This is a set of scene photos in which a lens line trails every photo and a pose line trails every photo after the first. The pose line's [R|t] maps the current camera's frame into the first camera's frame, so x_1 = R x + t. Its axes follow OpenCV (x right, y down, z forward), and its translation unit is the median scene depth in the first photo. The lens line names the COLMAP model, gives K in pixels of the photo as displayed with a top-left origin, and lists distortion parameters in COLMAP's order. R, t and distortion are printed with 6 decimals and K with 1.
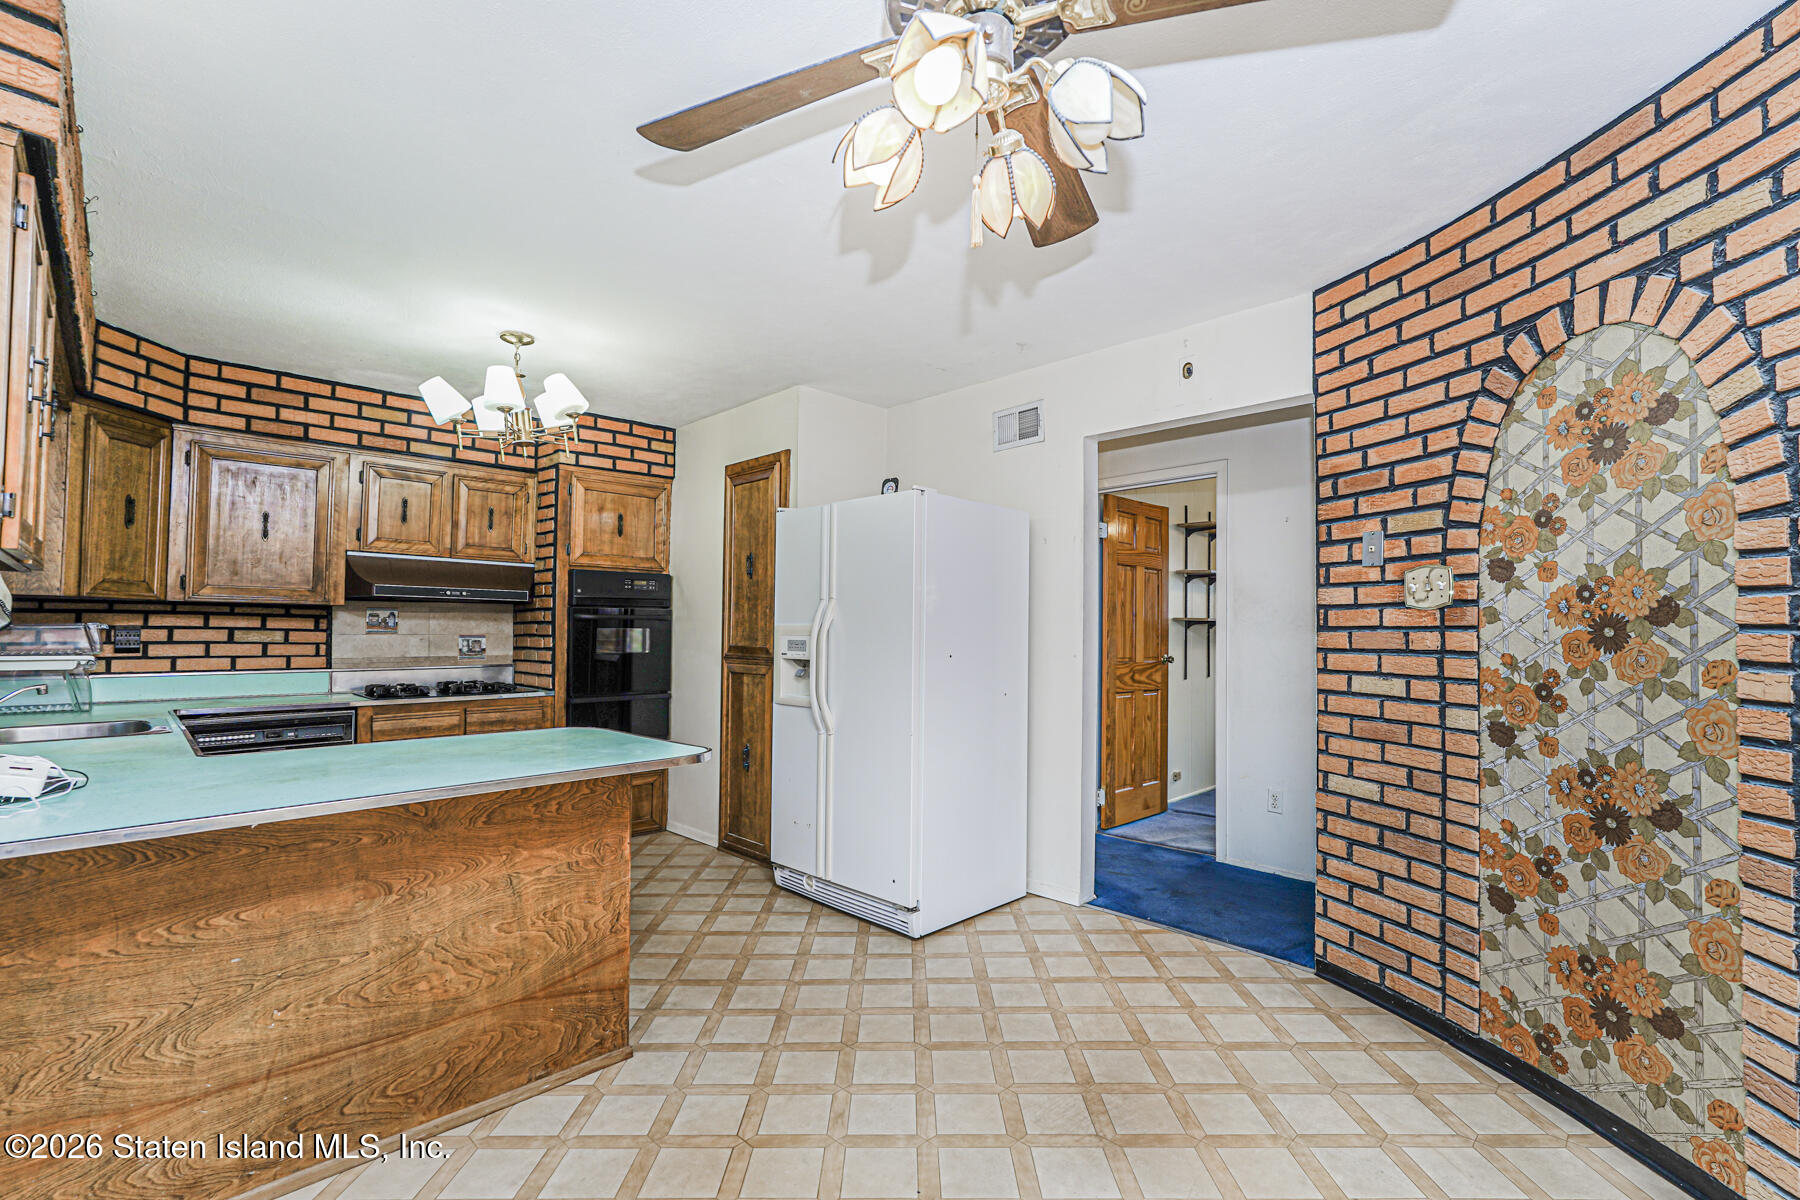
lens RADIAL K [[793.4, 0, 902.1], [0, 793.4, 607.2], [0, 0, 1]] dist [-0.015057, 0.008647]
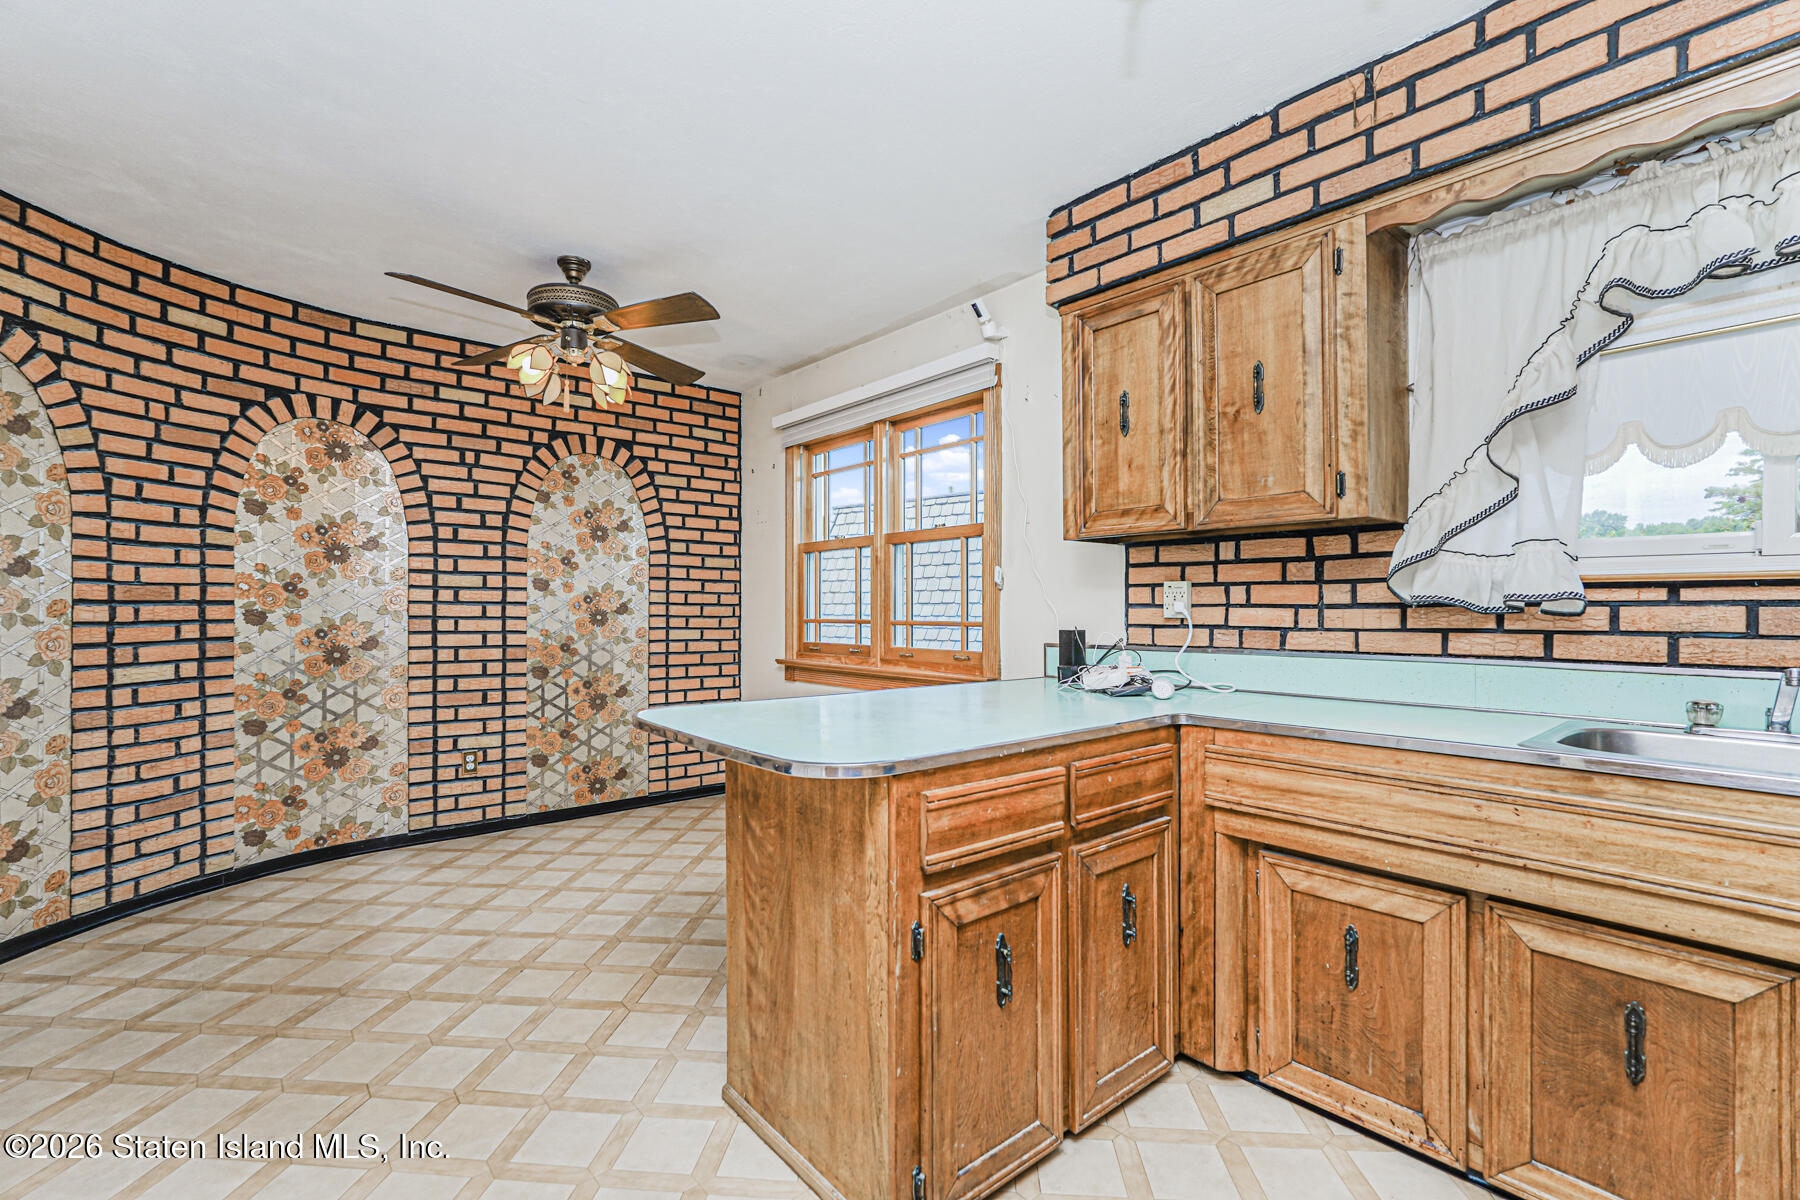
lens RADIAL K [[793.4, 0, 900.3], [0, 793.4, 605.9], [0, 0, 1]] dist [-0.015057, 0.008647]
pose [[-0.997349, -0.004939, 0.072597, -0.467905], [-0.007136, 0.999523, -0.030035, 0.068777], [-0.072415, -0.030474, -0.996909, 1.465898]]
